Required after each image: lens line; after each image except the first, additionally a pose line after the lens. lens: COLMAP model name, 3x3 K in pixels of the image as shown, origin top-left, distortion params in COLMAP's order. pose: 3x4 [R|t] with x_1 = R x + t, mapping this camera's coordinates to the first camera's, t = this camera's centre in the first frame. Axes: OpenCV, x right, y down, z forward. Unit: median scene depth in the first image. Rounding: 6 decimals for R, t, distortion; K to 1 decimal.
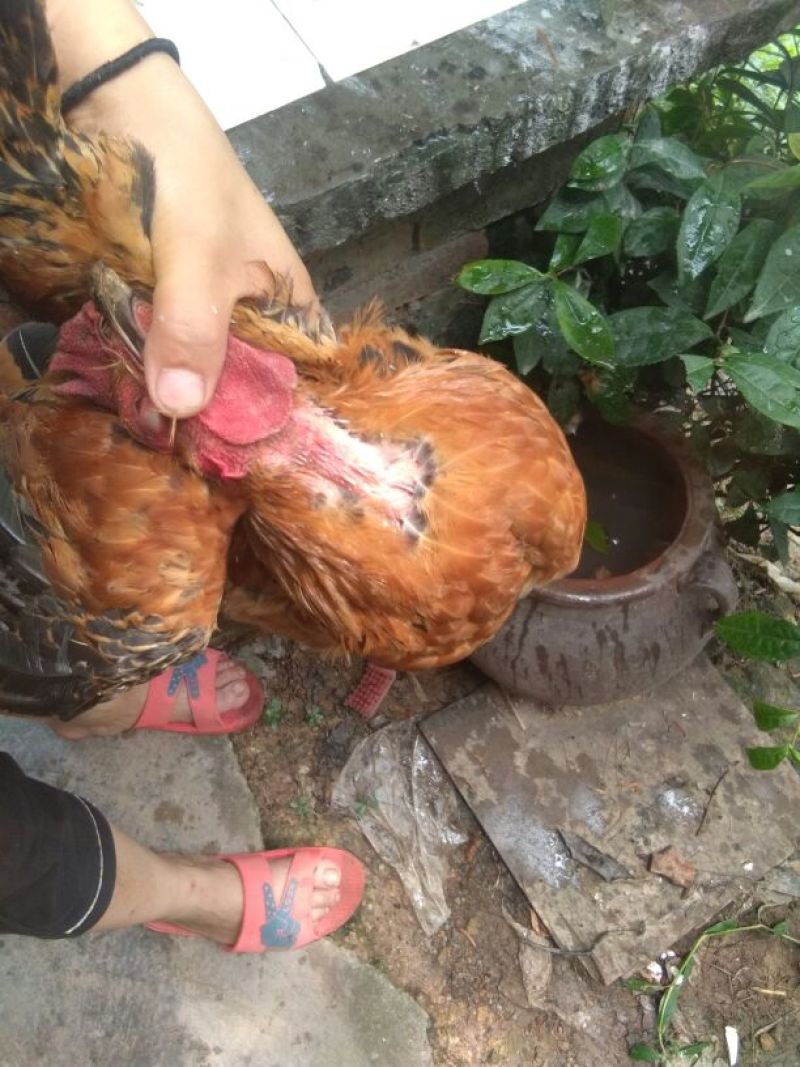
lens RADIAL K [[853.9, 0, 400.0], [0, 853.9, 533.5], [0, 0, 1]] dist [0.054408, -0.073356]
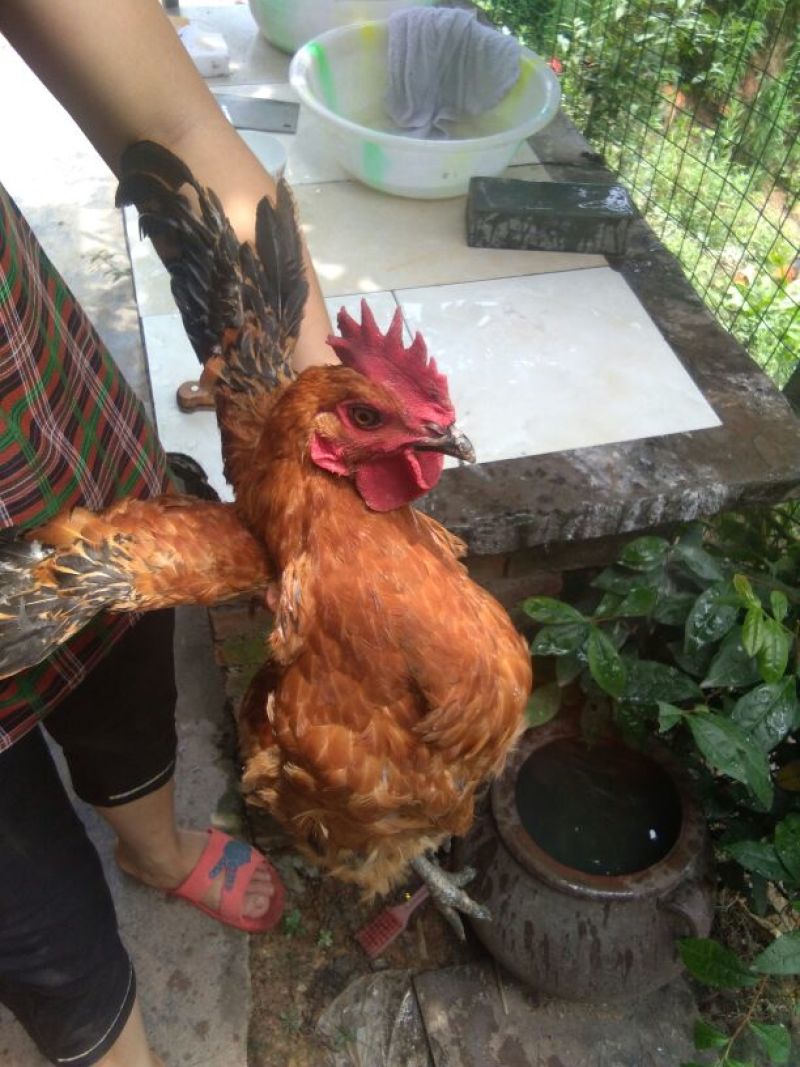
lens RADIAL K [[853.9, 0, 400.0], [0, 853.9, 533.5], [0, 0, 1]] dist [0.054408, -0.073356]
pose [[0.956820, 0.239127, -0.165272, 0.055475], [-0.279606, 0.912578, -0.298364, 0.042699], [0.079477, 0.331691, 0.940034, -0.234143]]
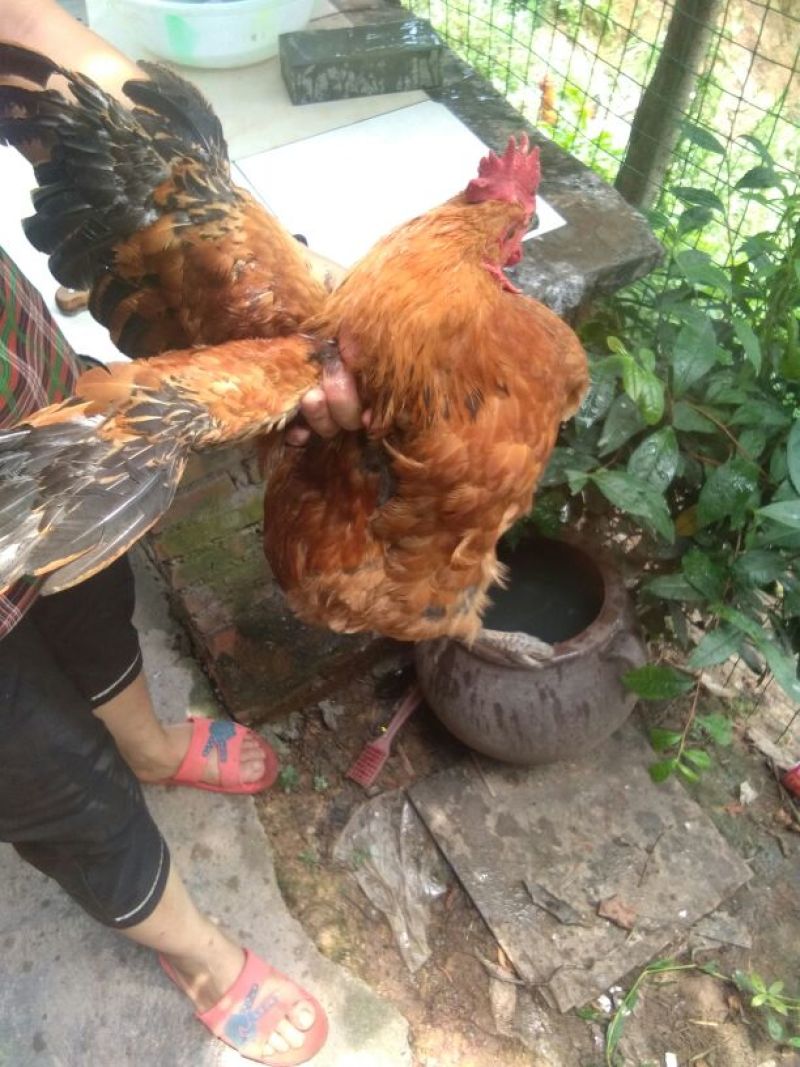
lens RADIAL K [[861.3, 0, 395.8], [0, 861.3, 533.9], [0, 0, 1]] dist [0.047066, -0.086137]
pose [[0.999716, 0.009188, -0.022002, 0.031813], [-0.013792, 0.975572, -0.219246, 0.145788], [0.019450, 0.219487, 0.975421, -0.290120]]
